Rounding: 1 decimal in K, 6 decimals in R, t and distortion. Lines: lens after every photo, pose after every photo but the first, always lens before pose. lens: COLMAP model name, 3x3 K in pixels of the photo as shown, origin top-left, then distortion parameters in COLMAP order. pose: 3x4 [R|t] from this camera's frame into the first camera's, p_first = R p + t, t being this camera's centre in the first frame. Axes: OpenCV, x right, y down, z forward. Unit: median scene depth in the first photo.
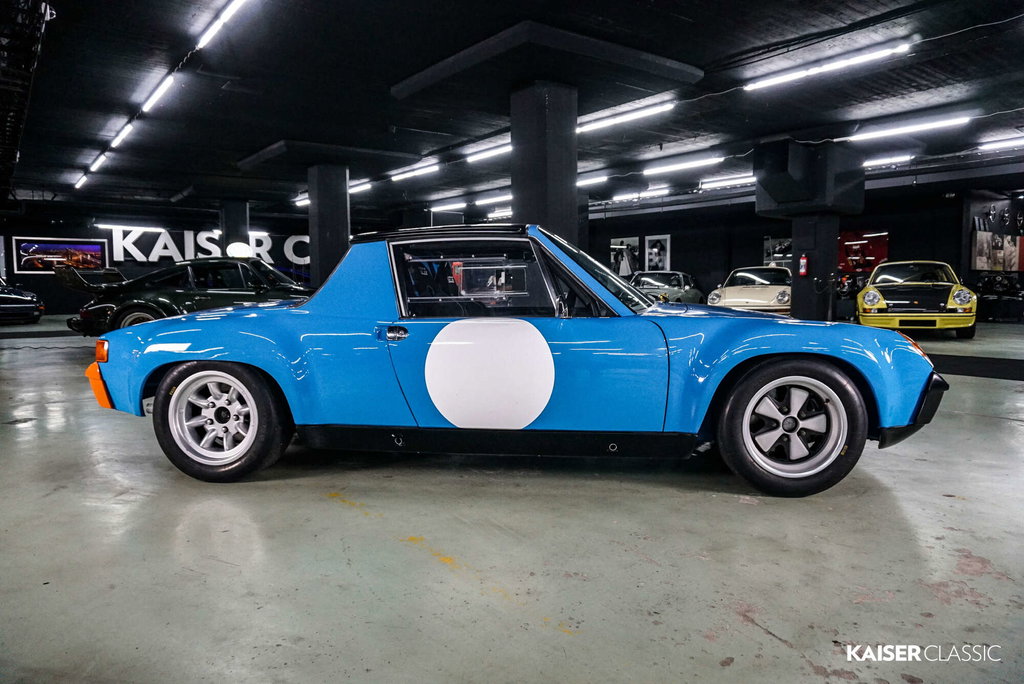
lens RADIAL K [[675.6, 0, 514.0], [0, 675.6, 328.9], [0, 0, 1]] dist [-0.049840, 0.024023]
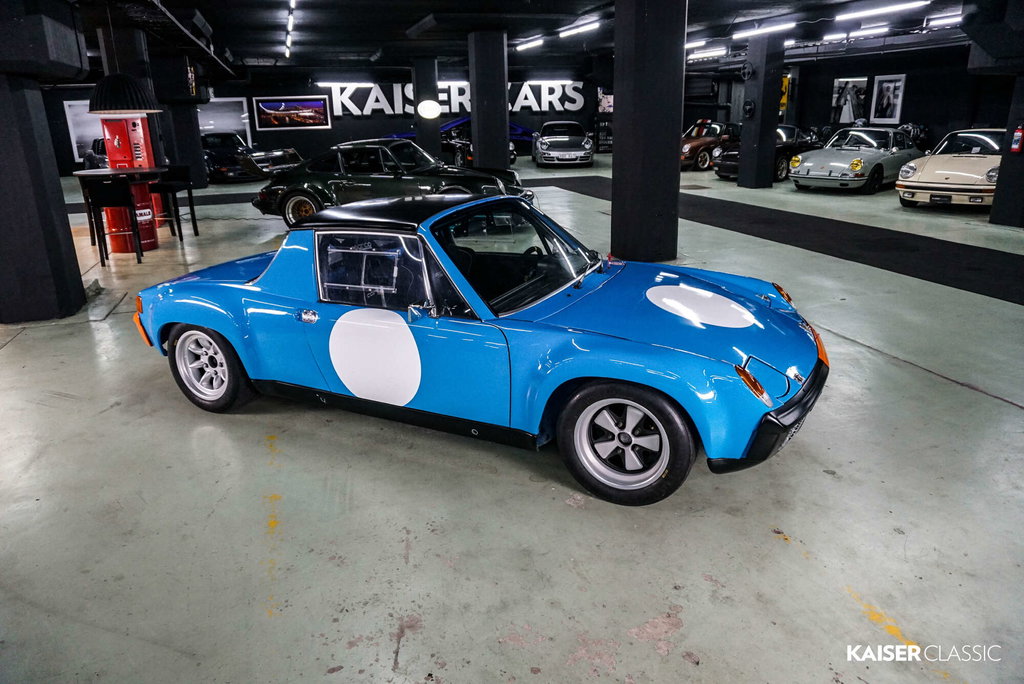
lens RADIAL K [[675.6, 0, 514.0], [0, 675.6, 328.9], [0, 0, 1]] dist [-0.049840, 0.024023]
pose [[0.940873, 0.089229, -0.326796, 0.219720], [-0.005910, 0.968864, 0.247523, -0.106278], [0.338707, -0.230956, 0.912105, 0.011434]]
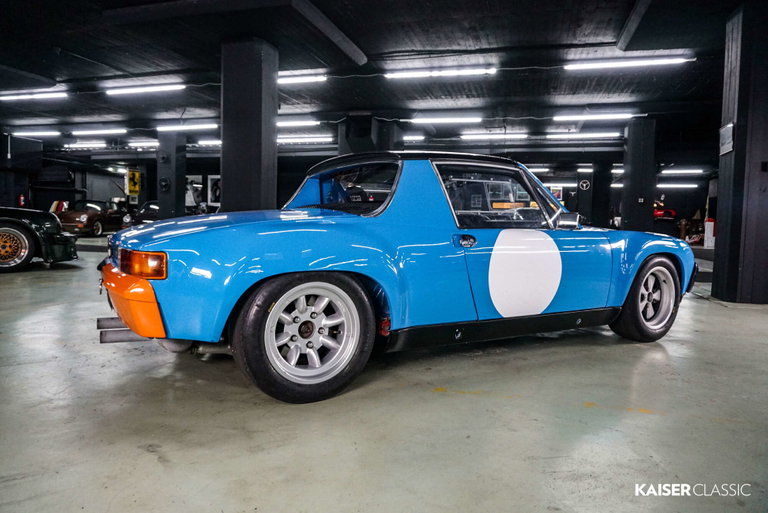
lens RADIAL K [[506.7, 0, 385.5], [0, 506.7, 246.7], [0, 0, 1]] dist [-0.049840, 0.024023]
pose [[0.804934, -0.004814, 0.593345, -0.314733], [0.008678, 0.999956, -0.003659, 0.007236], [-0.593301, 0.008094, 0.804940, 0.151755]]
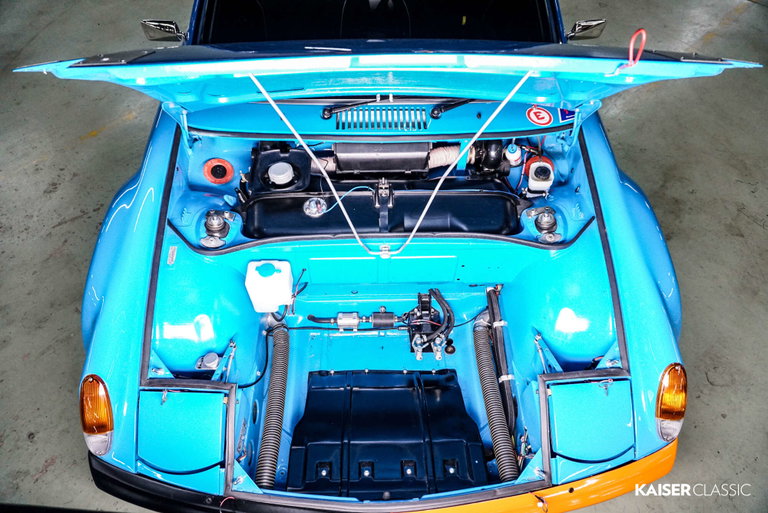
lens RADIAL K [[508.5, 0, 384.8], [0, 508.5, 242.6], [0, 0, 1]] dist [-0.047384, 0.022926]
pose [[0.133140, 0.794228, -0.592854, 0.292405], [-0.079628, 0.604817, 0.792373, -0.169023], [0.987893, -0.058289, 0.143769, 0.453300]]
